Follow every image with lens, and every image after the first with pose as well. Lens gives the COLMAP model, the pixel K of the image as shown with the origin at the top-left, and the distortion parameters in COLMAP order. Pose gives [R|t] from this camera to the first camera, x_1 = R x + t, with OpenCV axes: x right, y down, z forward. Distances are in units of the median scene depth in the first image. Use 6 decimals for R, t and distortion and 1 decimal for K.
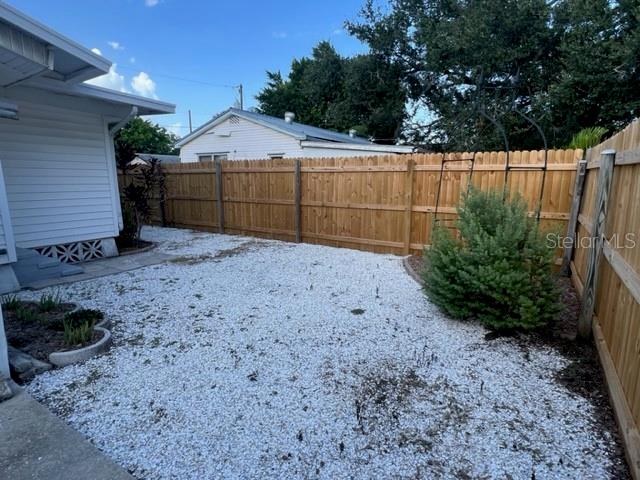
lens RADIAL K [[356.7, 0, 319.3], [0, 356.7, 241.2], [0, 0, 1]] dist [-0.007150, -0.001157]
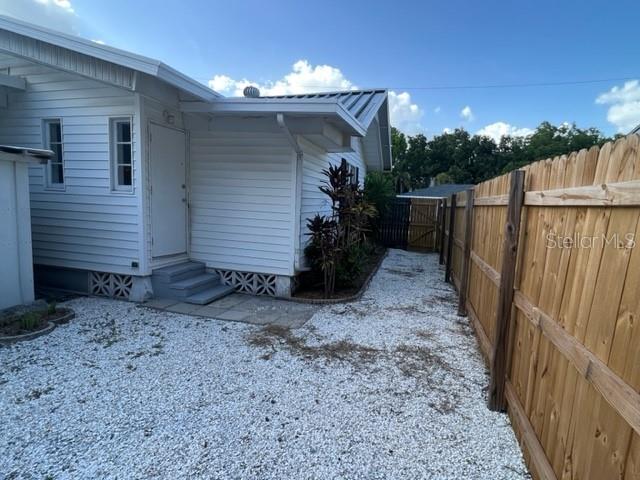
lens RADIAL K [[356.7, 0, 319.7], [0, 356.7, 240.1], [0, 0, 1]] dist [-0.007150, -0.001157]
pose [[0.286223, 0.114757, -0.951266, 0.247842], [-0.203715, 0.977392, 0.056614, -0.166814], [0.936257, 0.177583, 0.303130, 0.847518]]
